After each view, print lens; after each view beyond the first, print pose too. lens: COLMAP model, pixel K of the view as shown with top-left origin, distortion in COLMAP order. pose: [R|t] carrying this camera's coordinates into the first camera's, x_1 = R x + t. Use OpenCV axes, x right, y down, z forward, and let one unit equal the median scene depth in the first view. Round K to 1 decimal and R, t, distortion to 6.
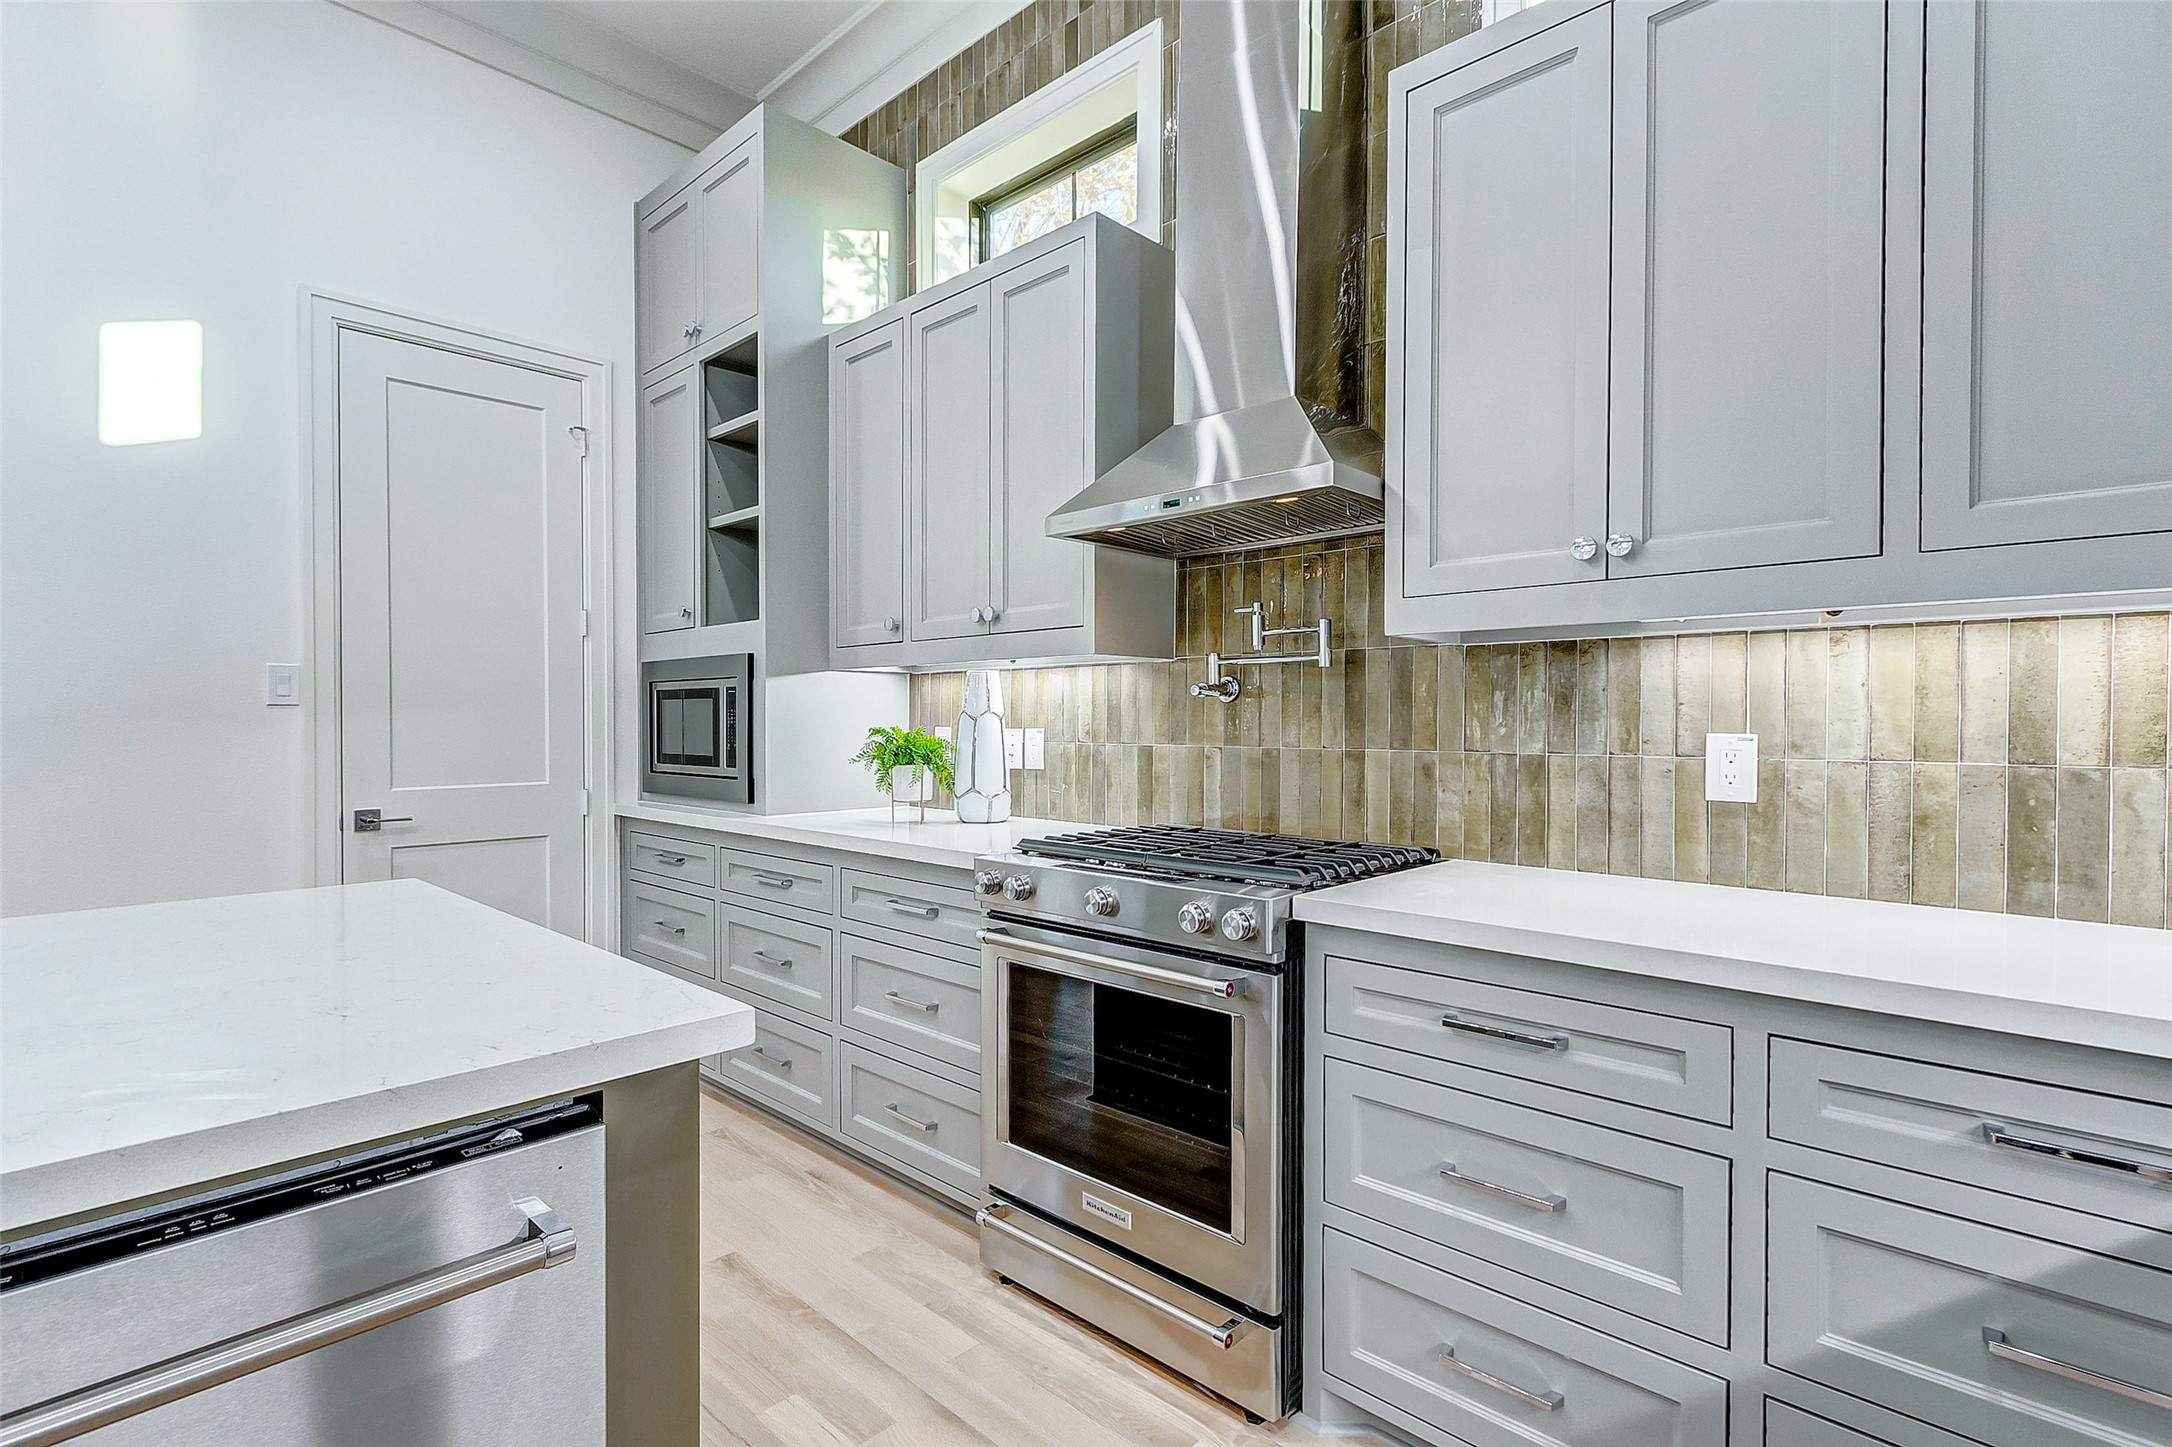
lens RADIAL K [[1001.3, 0, 1086.0], [0, 1001.3, 723.5], [0, 0, 1]] dist [0.001207, -0.013123]
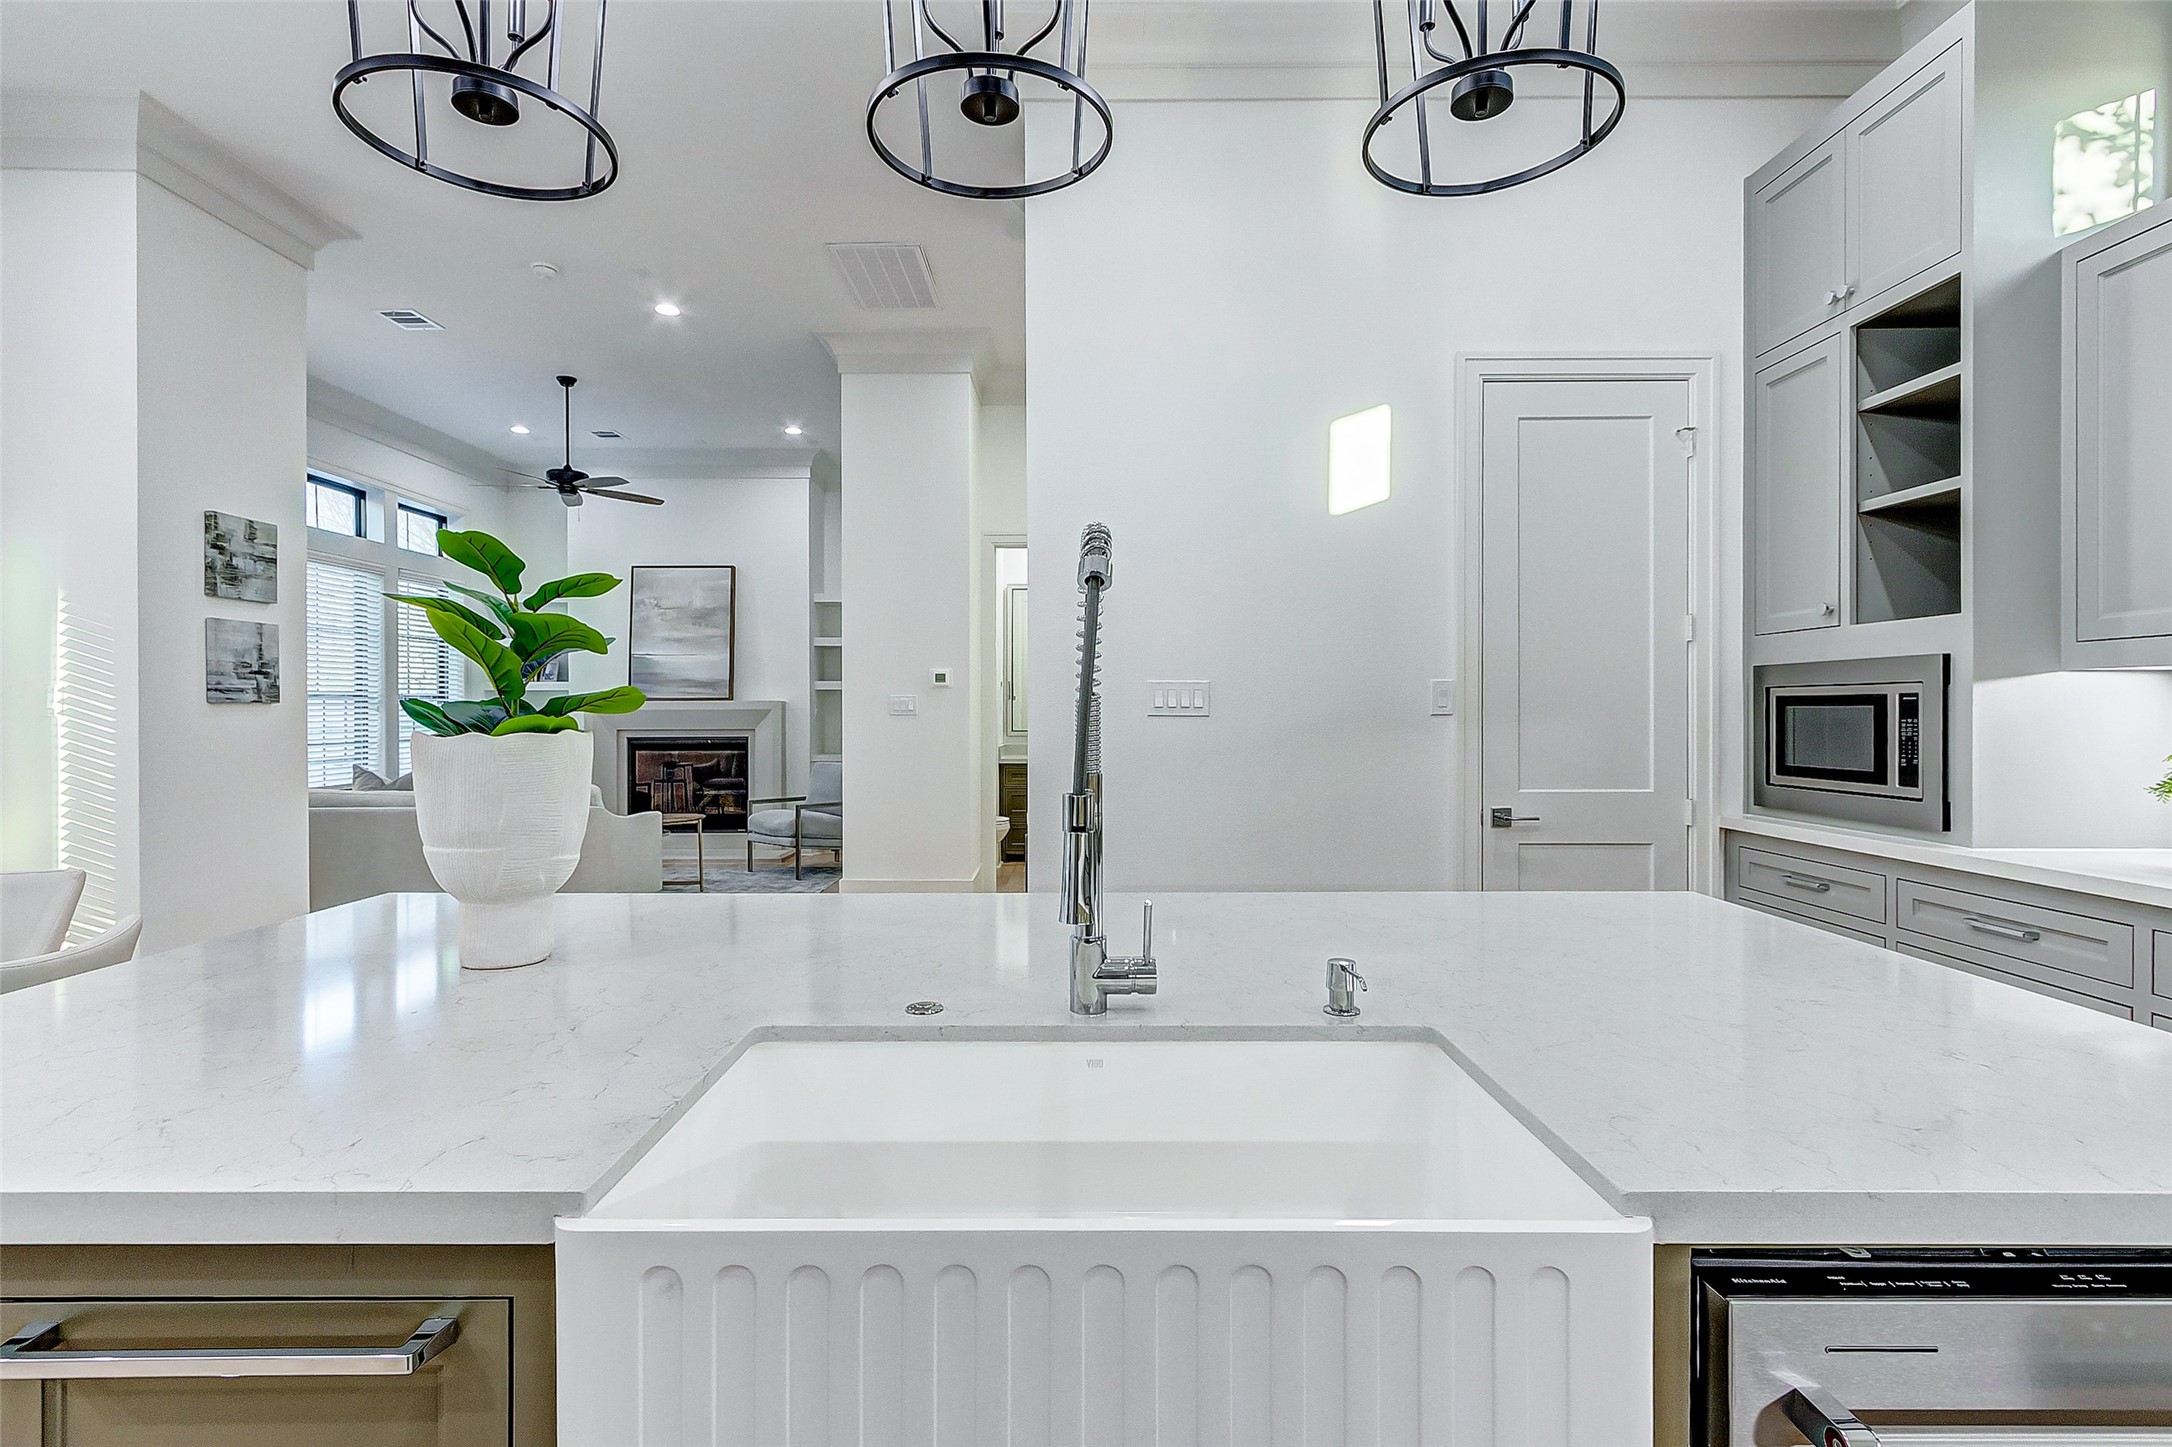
lens RADIAL K [[1001.3, 0, 1086.0], [0, 1001.3, 723.5], [0, 0, 1]] dist [0.001207, -0.013123]
pose [[0.683666, 0.006483, -0.729766, -0.217002], [-0.000732, 0.999966, 0.008198, -0.017381], [0.729794, -0.005071, 0.683648, -0.107305]]
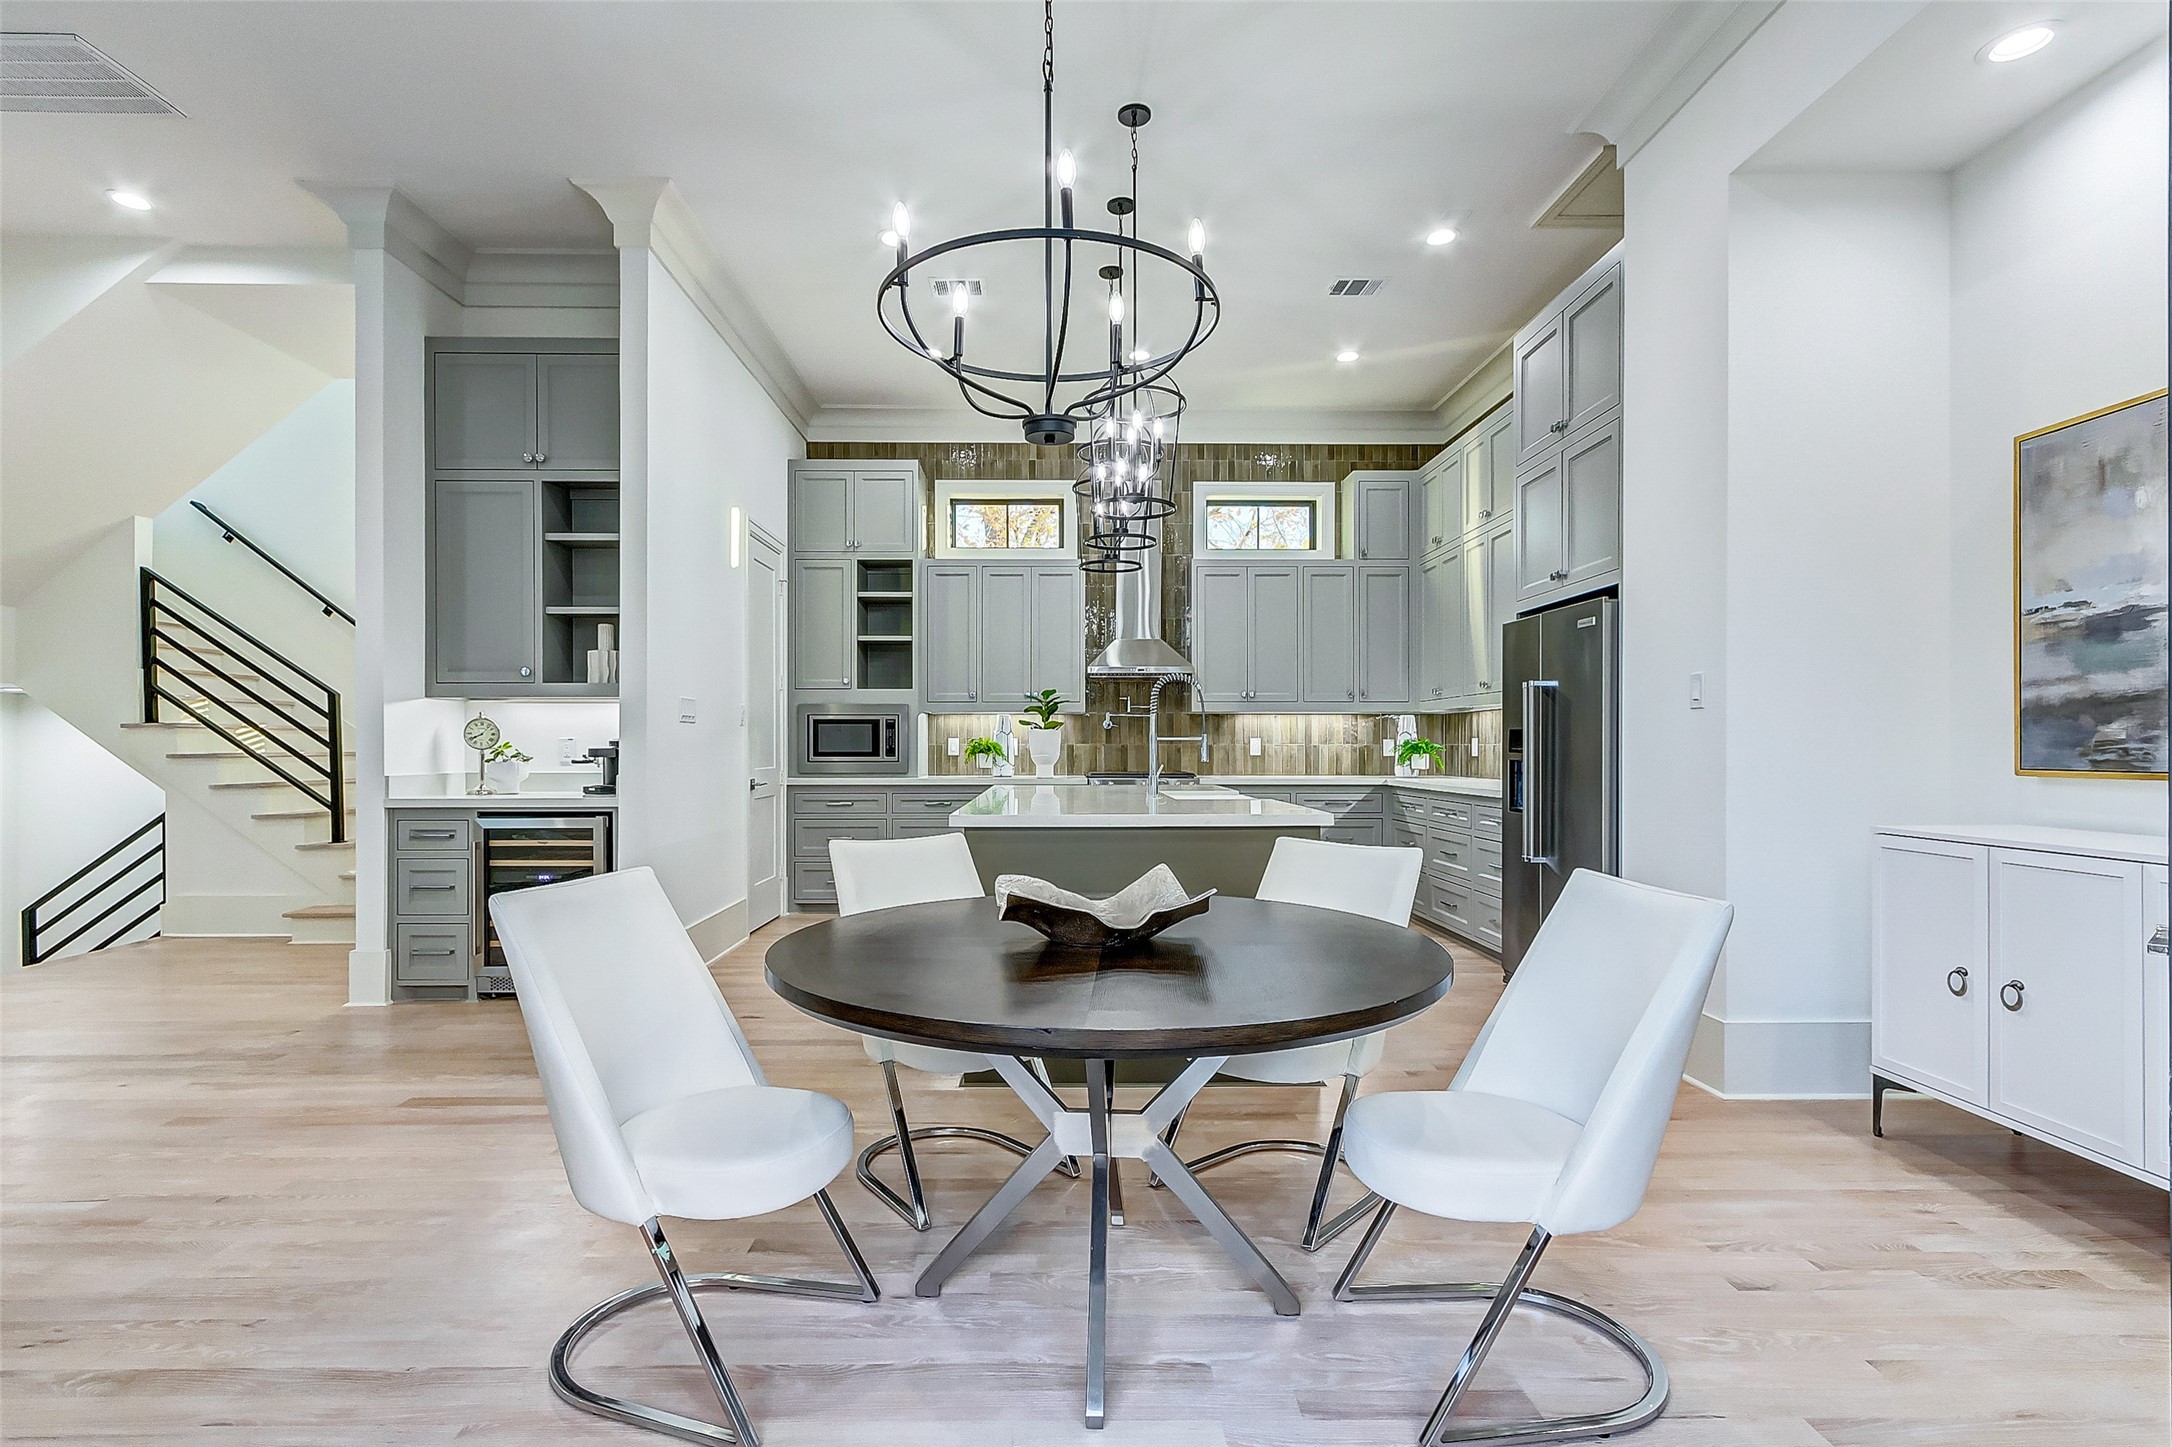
lens RADIAL K [[1075.8, 0, 1086.0], [0, 1075.8, 723.5], [0, 0, 1]] dist [0.000060, -0.000148]
pose [[0.714108, 0.012667, 0.699921, -1.719203], [0.001743, 0.999801, -0.019872, 0.019940], [-0.700033, 0.015411, 0.713944, -0.983549]]
